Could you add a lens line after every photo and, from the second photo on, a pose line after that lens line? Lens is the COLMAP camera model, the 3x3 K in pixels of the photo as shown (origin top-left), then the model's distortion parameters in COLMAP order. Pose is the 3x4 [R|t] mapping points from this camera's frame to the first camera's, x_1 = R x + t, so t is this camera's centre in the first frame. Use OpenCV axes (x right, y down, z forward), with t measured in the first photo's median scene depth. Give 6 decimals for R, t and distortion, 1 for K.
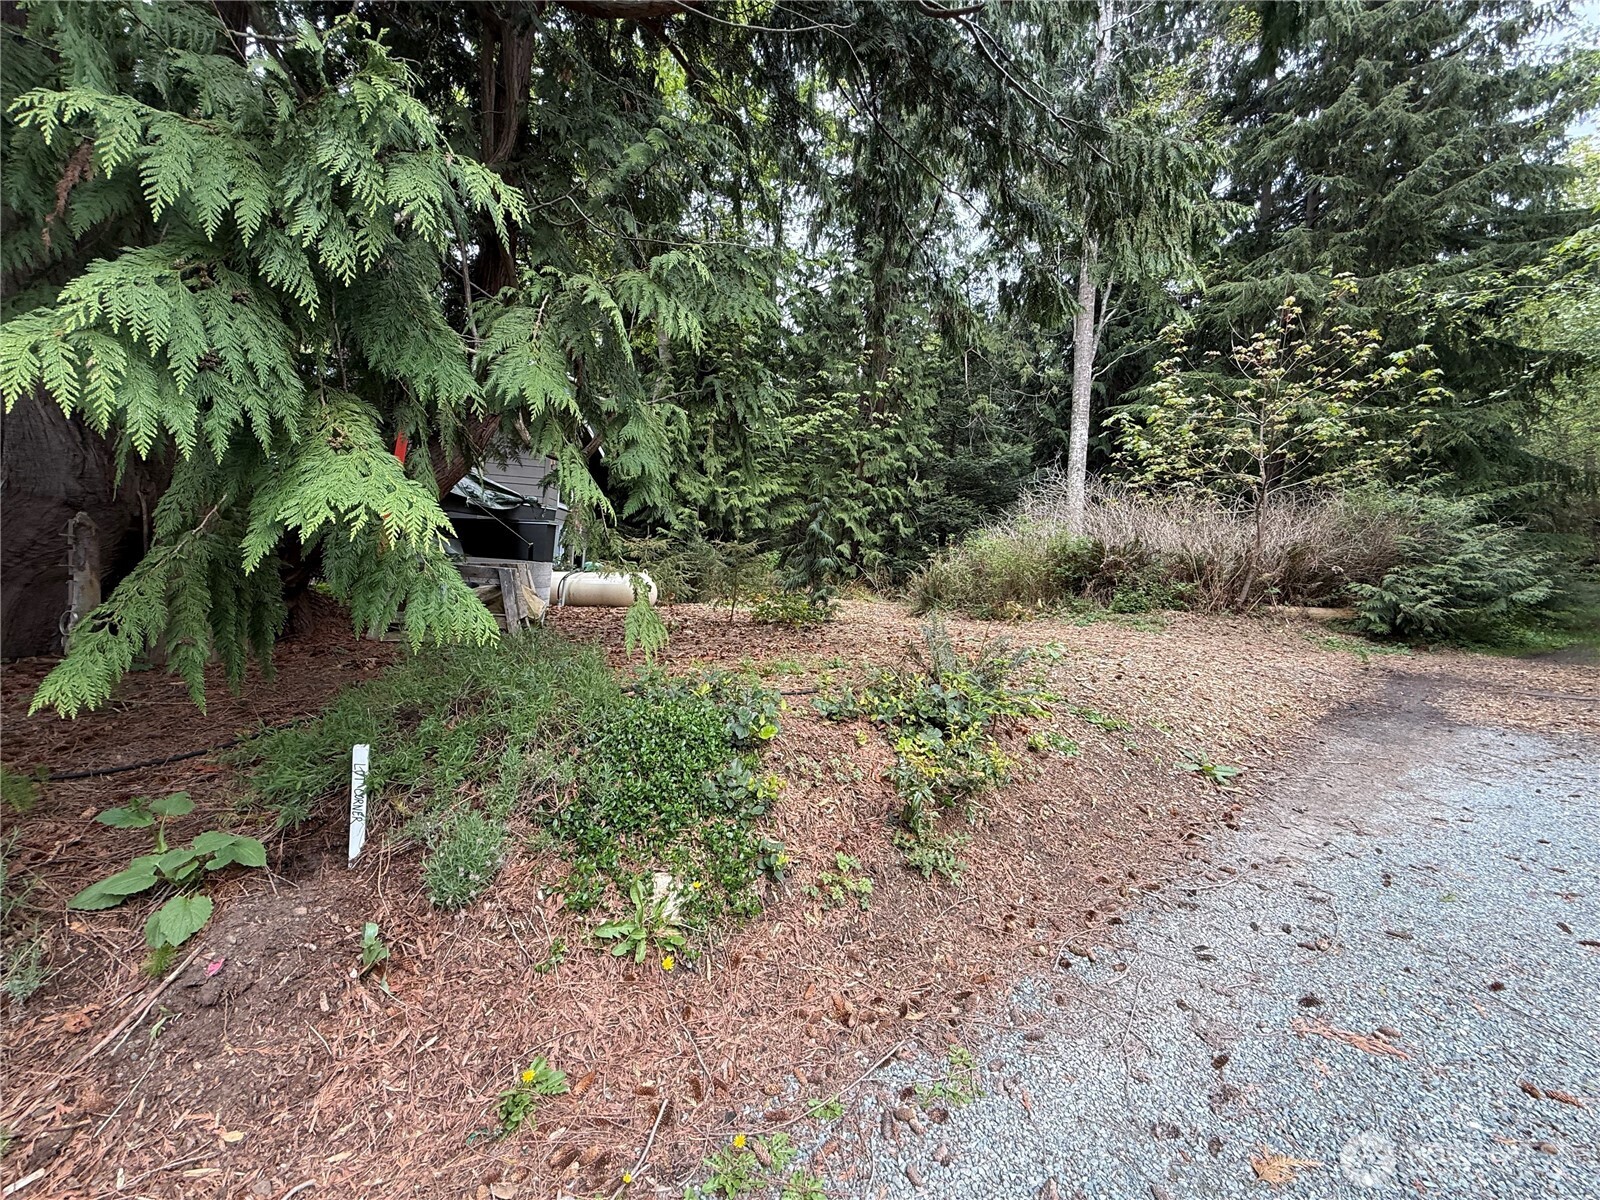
lens RADIAL K [[657.0, 0, 800.0], [0, 657.0, 600.0], [0, 0, 1]] dist [-0.000153, -0.000071]
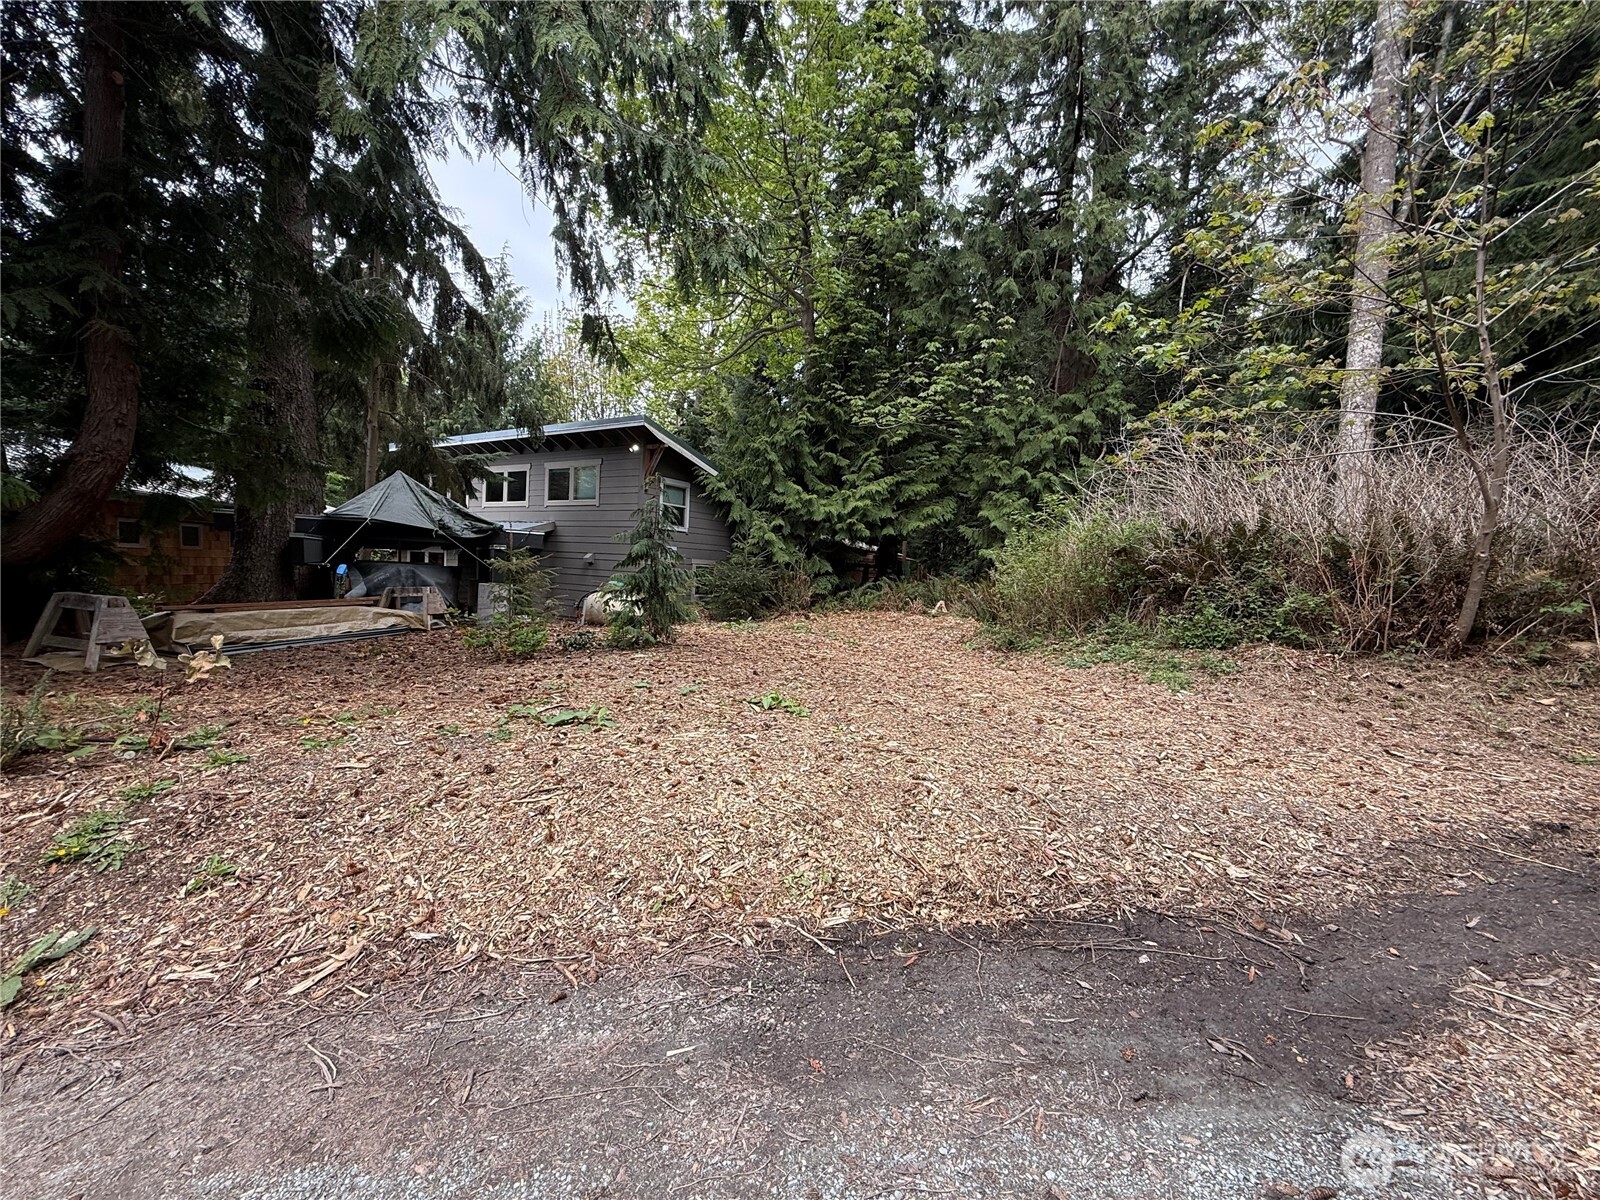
lens RADIAL K [[646.1, 0, 800.0], [0, 646.1, 600.0], [0, 0, 1]] dist [0.000548, 0.000053]
pose [[0.834780, -0.010142, -0.550490, 0.528622], [0.000763, 0.999851, -0.017263, -0.012678], [0.550583, 0.013991, 0.834663, 0.353332]]
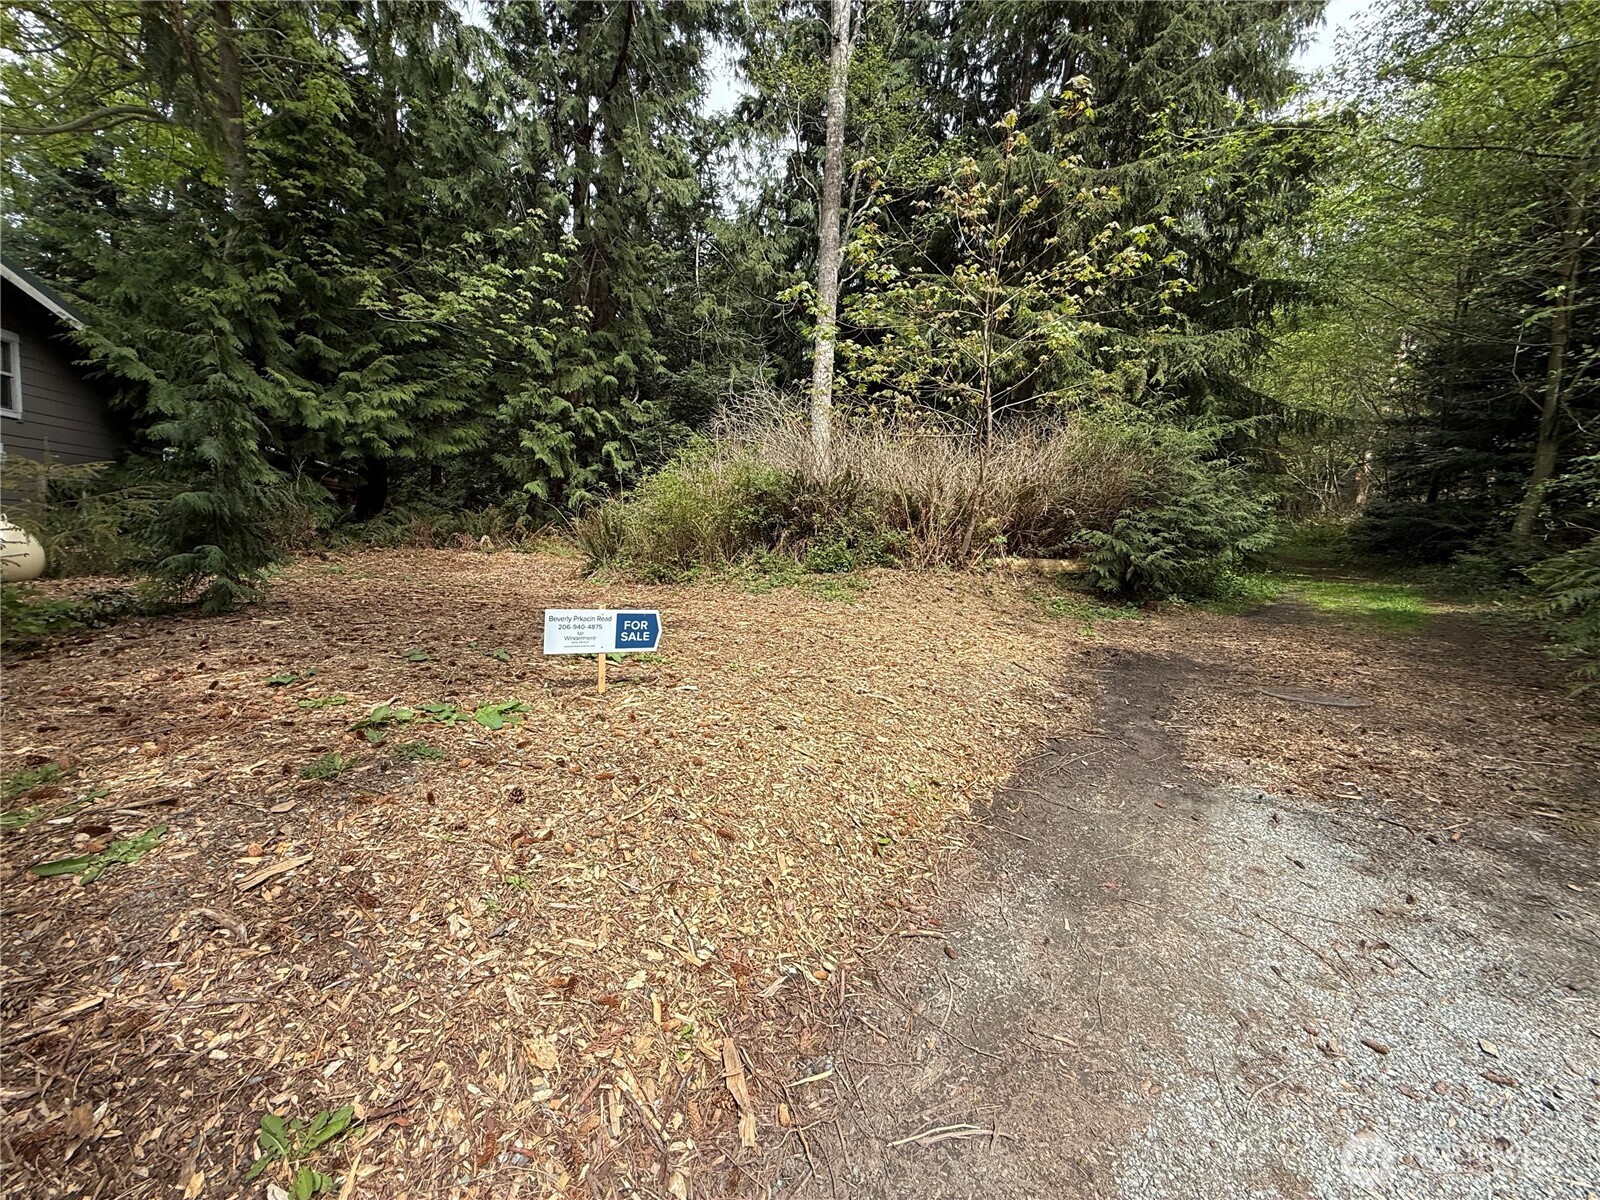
lens RADIAL K [[646.1, 0, 800.0], [0, 646.1, 600.0], [0, 0, 1]] dist [0.000548, 0.000053]
pose [[0.964297, -0.036420, 0.262309, 0.278429], [0.013355, 0.995926, 0.089182, -0.014246], [-0.264488, -0.082495, 0.960854, 0.303997]]
